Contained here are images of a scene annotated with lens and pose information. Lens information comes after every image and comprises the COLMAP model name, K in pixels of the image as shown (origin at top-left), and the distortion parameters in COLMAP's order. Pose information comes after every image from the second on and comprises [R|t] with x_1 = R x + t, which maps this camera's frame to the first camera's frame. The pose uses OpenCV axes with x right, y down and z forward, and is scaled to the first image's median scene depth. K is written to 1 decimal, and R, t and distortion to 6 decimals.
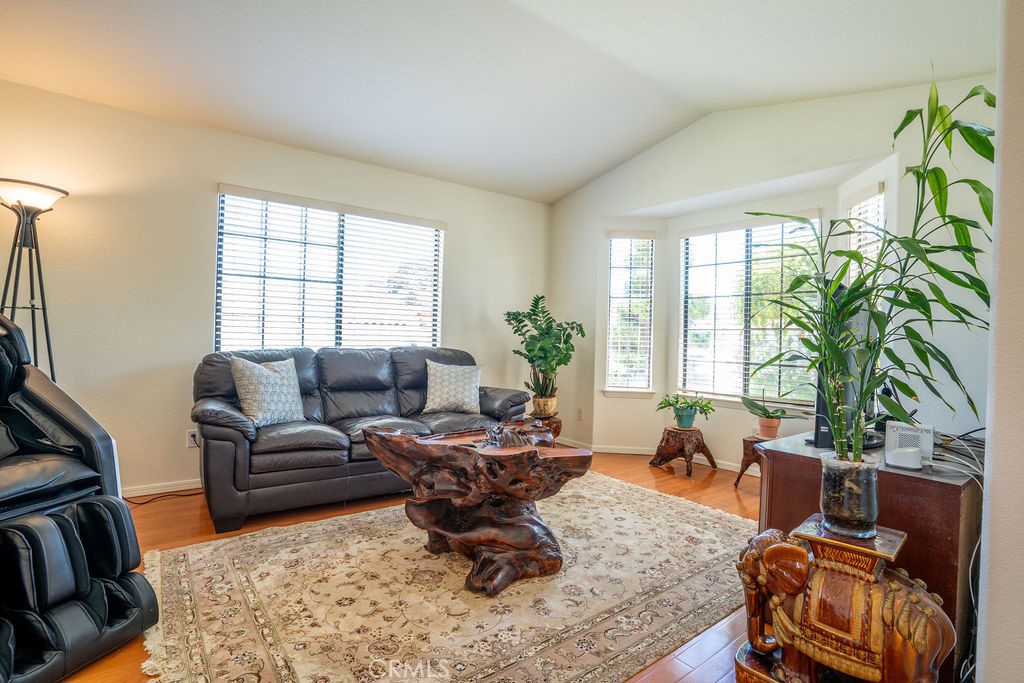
lens RADIAL K [[499.2, 0, 513.7], [0, 499.2, 342.8], [0, 0, 1]] dist [-0.044928, 0.007696]
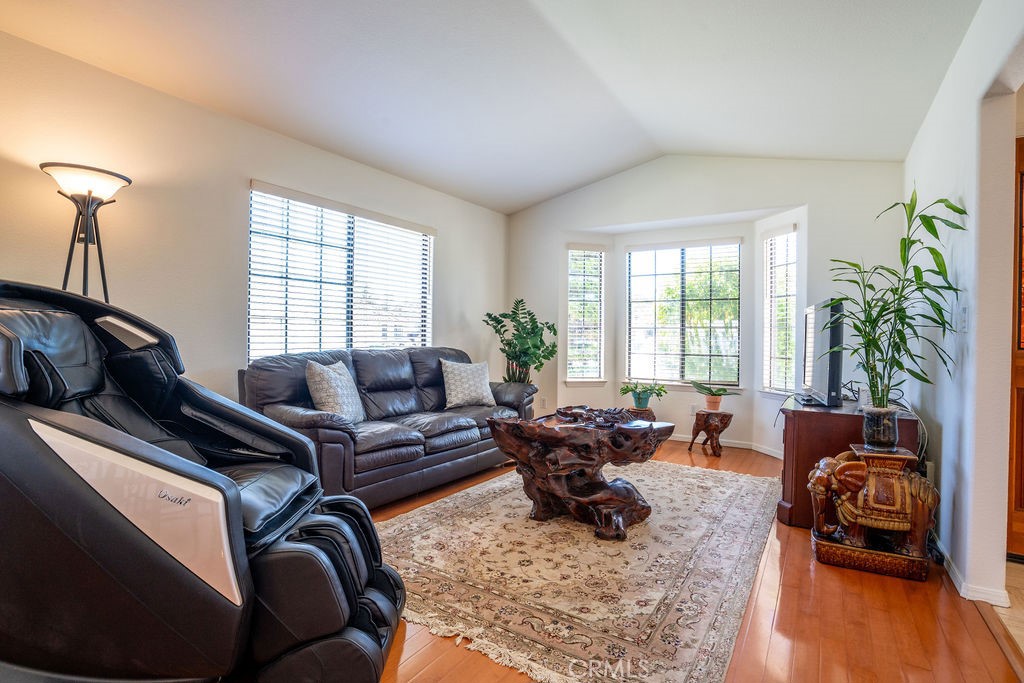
lens RADIAL K [[499.2, 0, 520.3], [0, 499.2, 340.8], [0, 0, 1]] dist [-0.044928, 0.007696]
pose [[0.940888, -0.016880, 0.338296, -0.430592], [0.015793, 0.999857, 0.005967, -0.009621], [-0.338348, -0.000272, 0.941021, -0.070485]]
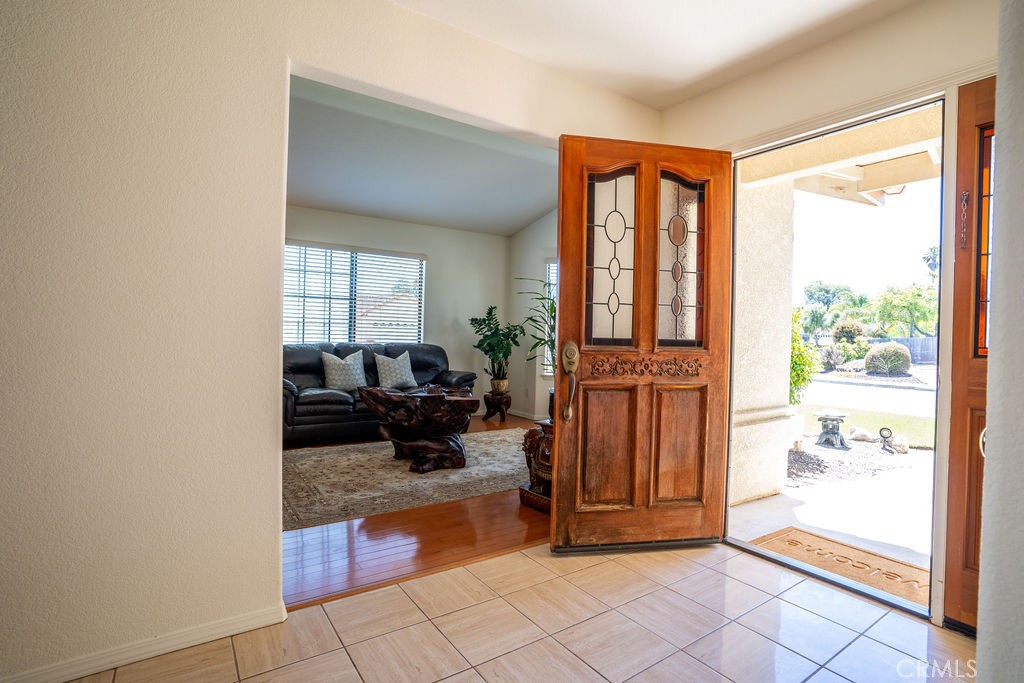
lens RADIAL K [[499.2, 0, 511.1], [0, 499.2, 334.2], [0, 0, 1]] dist [-0.044928, 0.007696]
pose [[0.998337, -0.000878, -0.057643, 0.242474], [-0.000108, 0.999854, -0.017110, 0.009439], [0.057650, 0.017088, 0.998191, -0.524554]]
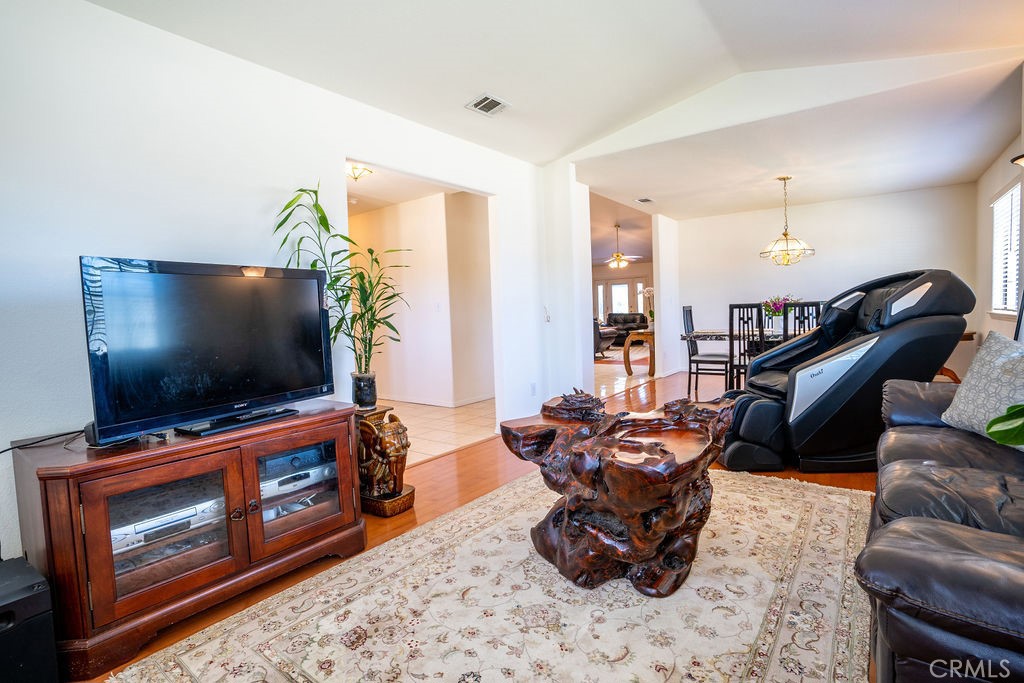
lens RADIAL K [[499.2, 0, 510.8], [0, 499.2, 339.6], [0, 0, 1]] dist [-0.044928, 0.007696]
pose [[-0.966160, 0.024982, -0.256732, 0.254614], [0.009041, 0.997967, 0.063084, -0.010438], [0.257786, 0.058628, -0.964422, 1.276331]]
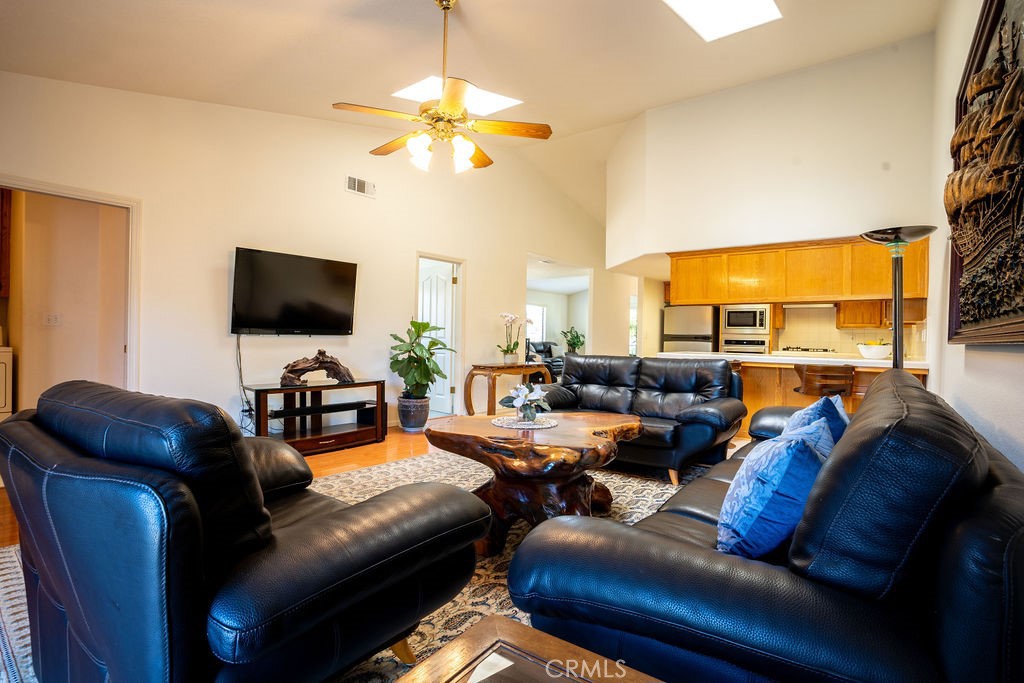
lens RADIAL K [[499.2, 0, 511.1], [0, 499.2, 335.7], [0, 0, 1]] dist [-0.044928, 0.007696]
pose [[0.971452, -0.003201, 0.237215, -1.567507], [0.005492, 0.999944, -0.008999, -0.001704], [-0.237173, 0.010044, 0.971415, -2.999649]]
